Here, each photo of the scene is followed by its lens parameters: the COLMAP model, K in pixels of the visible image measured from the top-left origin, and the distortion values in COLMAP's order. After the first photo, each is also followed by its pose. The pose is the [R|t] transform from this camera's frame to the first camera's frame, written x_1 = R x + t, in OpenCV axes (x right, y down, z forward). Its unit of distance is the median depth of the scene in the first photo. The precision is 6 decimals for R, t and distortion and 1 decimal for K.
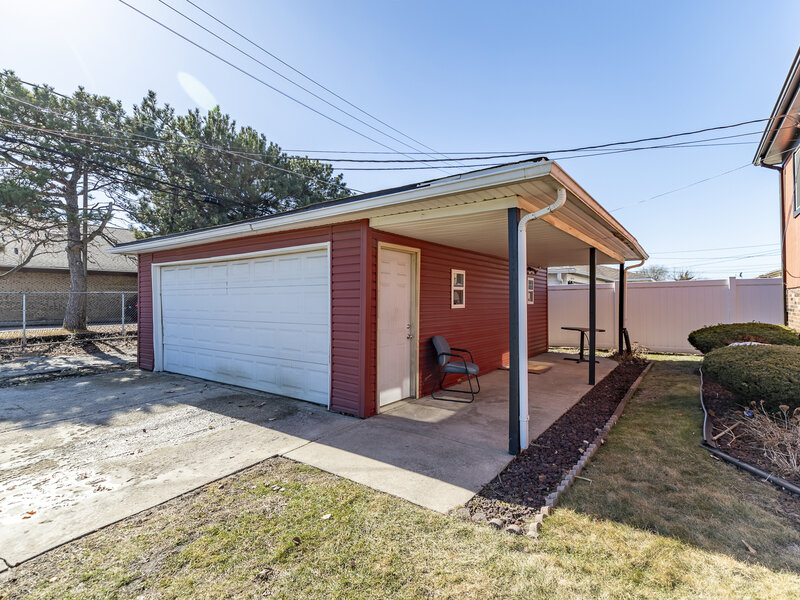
lens RADIAL K [[403.6, 0, 400.0], [0, 403.6, 300.4], [0, 0, 1]] dist [0.006295, 0.000085]
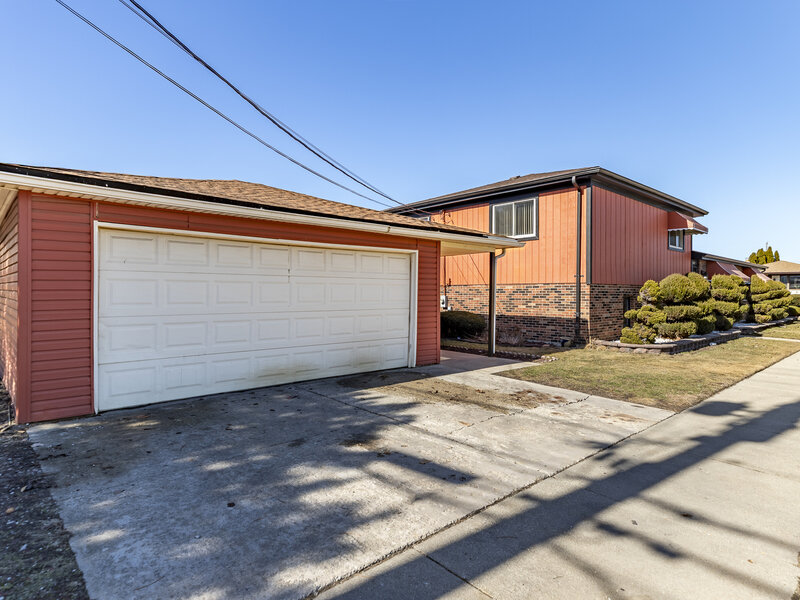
lens RADIAL K [[429.1, 0, 399.8], [0, 429.1, 296.6], [0, 0, 1]] dist [0.000057, 0.000000]
pose [[0.241507, -0.006302, 0.970378, -1.456397], [-0.003781, 0.999965, 0.007436, 0.008311], [-0.970392, -0.005465, 0.241475, 0.601163]]
